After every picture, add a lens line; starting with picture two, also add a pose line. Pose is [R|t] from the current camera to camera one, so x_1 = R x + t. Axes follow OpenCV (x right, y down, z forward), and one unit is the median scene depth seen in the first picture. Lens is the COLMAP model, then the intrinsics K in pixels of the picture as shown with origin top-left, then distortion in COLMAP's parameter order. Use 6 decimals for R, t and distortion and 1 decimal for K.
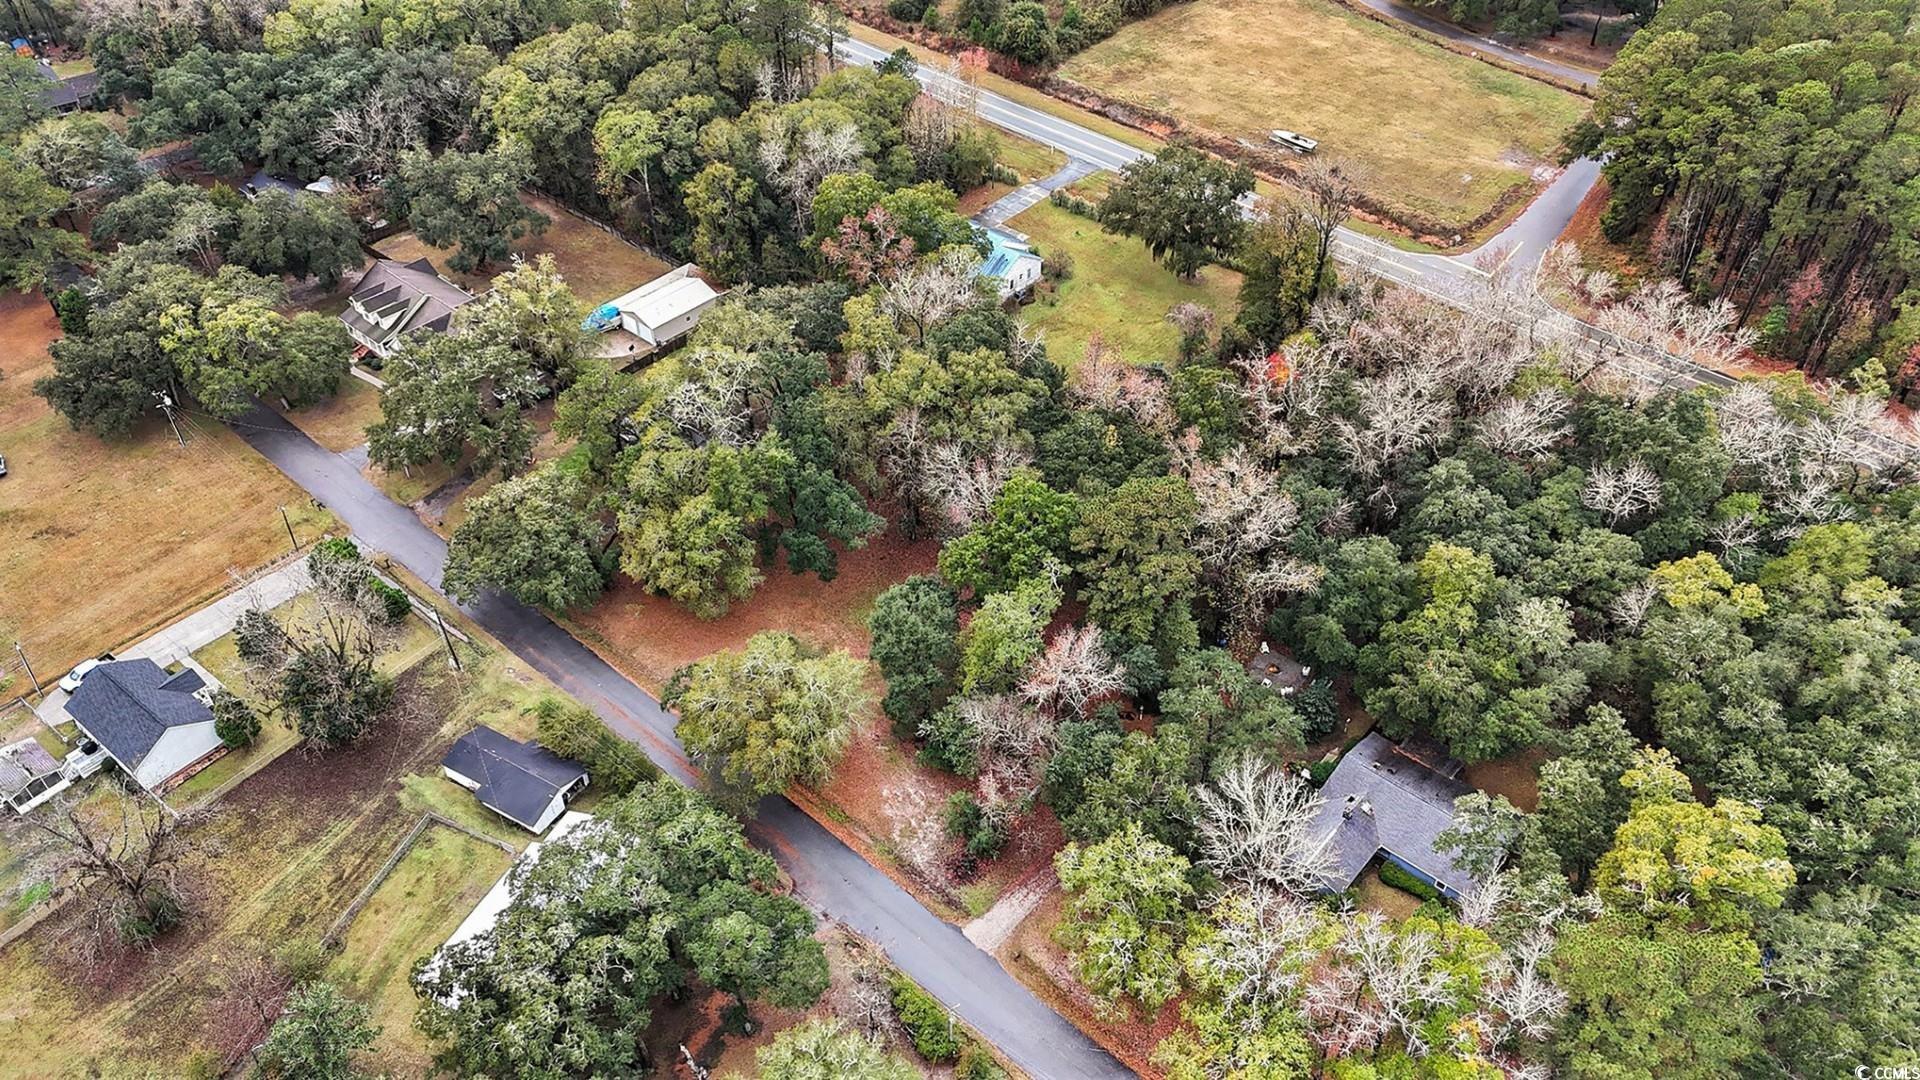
lens RADIAL K [[1372.2, 0, 960.0], [0, 1372.2, 540.0], [0, 0, 1]] dist [0.176893, -0.391305]
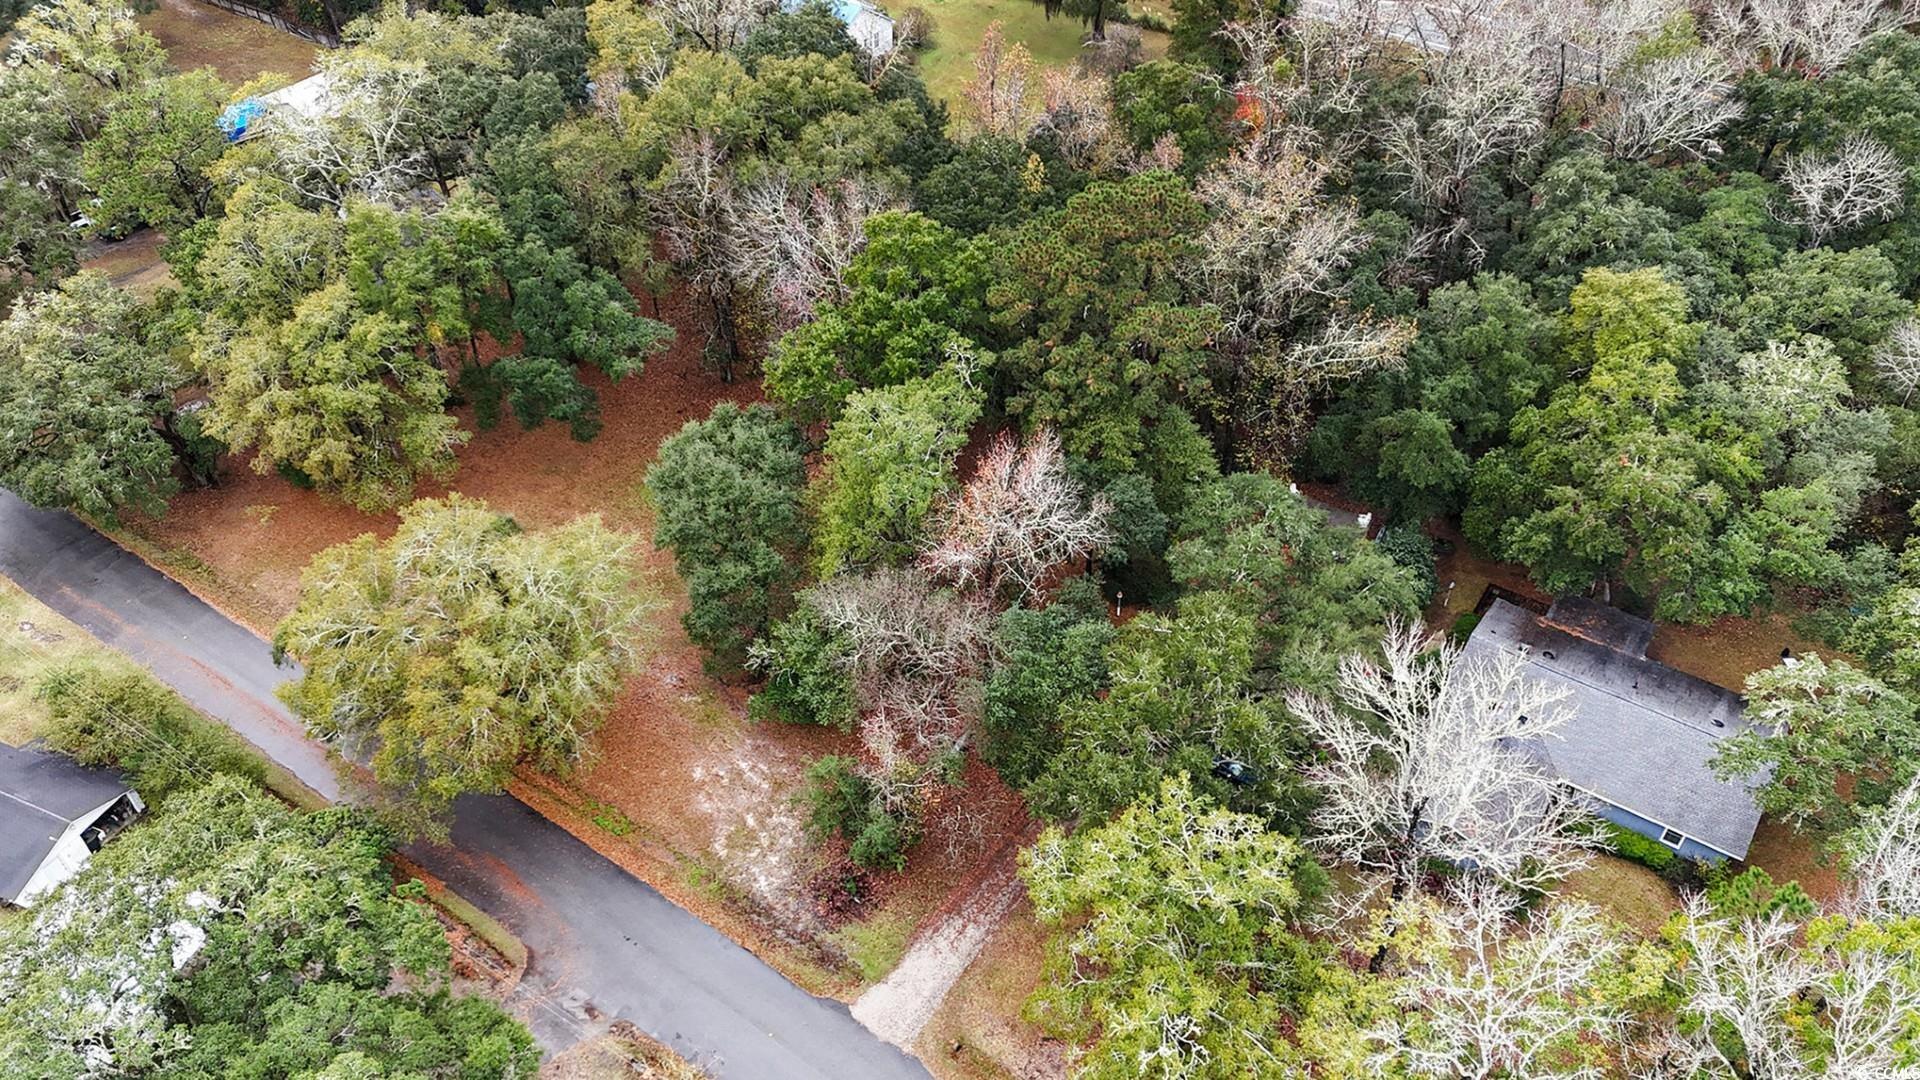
lens RADIAL K [[1351.1, 0, 960.0], [0, 1351.1, 540.0], [0, 0, 1]] dist [0.098738, -0.085538]
pose [[0.992233, -0.077092, 0.097623, 0.005874], [0.076701, 0.997024, 0.007753, 0.093629], [-0.097931, -0.000205, 0.995193, 0.444075]]
